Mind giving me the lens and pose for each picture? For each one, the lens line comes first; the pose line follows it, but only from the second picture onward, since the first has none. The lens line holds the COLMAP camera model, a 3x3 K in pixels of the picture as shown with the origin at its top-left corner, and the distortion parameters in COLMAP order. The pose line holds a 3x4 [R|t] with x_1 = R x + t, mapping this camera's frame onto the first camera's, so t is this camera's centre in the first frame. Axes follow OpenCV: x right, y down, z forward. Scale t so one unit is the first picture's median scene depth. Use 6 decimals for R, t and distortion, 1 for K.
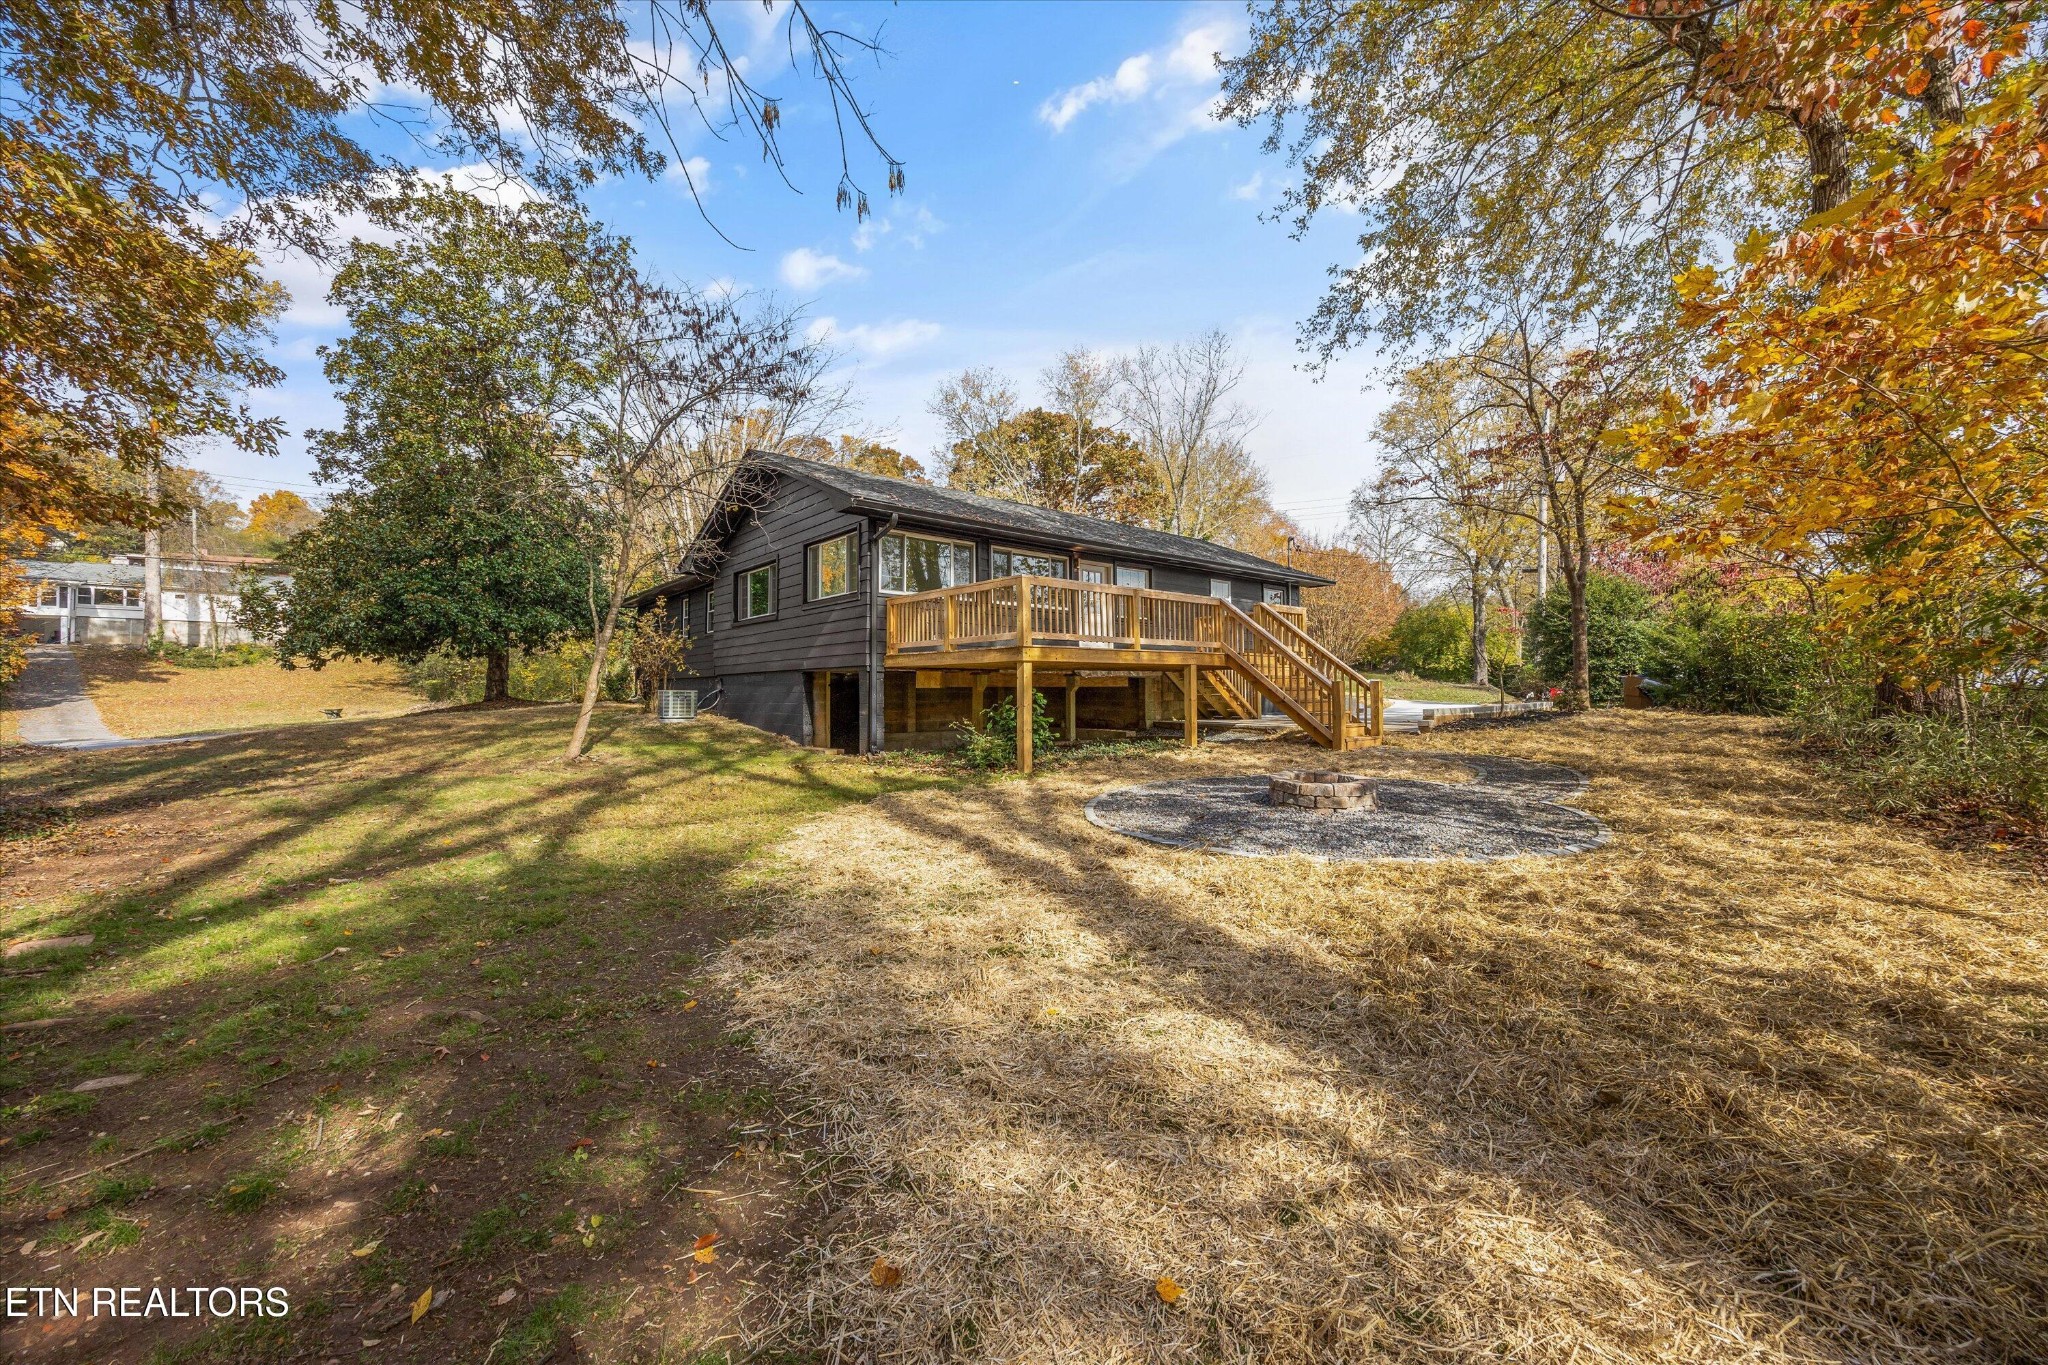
lens RADIAL K [[779.7, 0, 1026.5], [0, 779.7, 678.5], [0, 0, 1]] dist [-0.002480, -0.000143]
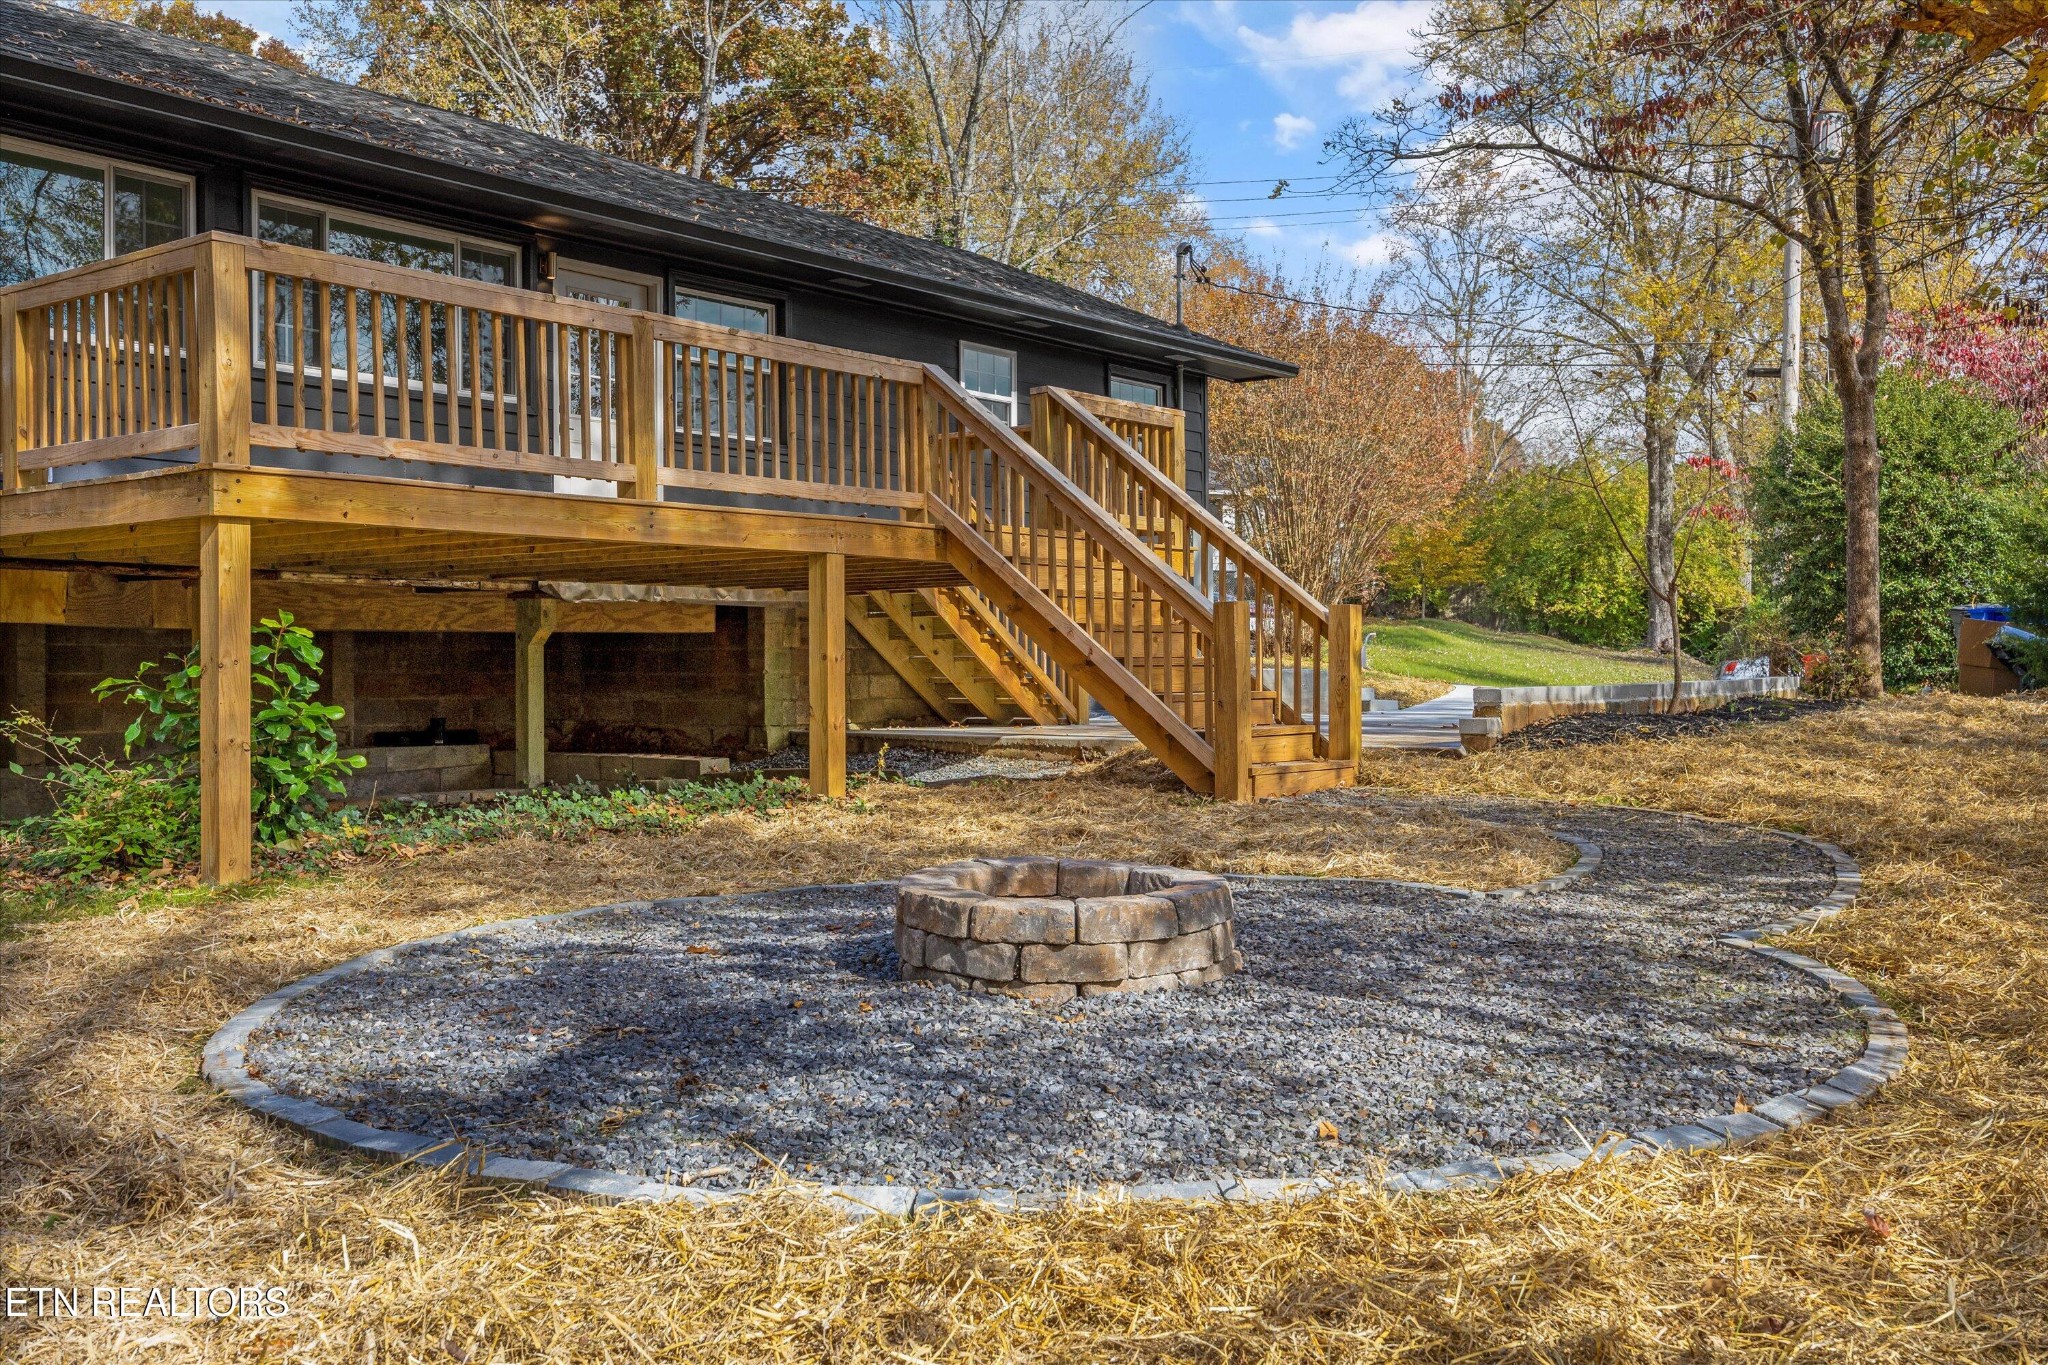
lens RADIAL K [[1944.0, 0, 1023.4], [0, 1944.0, 677.3], [0, 0, 1]] dist [-0.011813, -0.001089]
pose [[0.979301, 0.001276, 0.202405, 0.115015], [-0.004729, 0.999851, 0.016576, 0.019865], [-0.202354, -0.017190, 0.979162, 0.146289]]
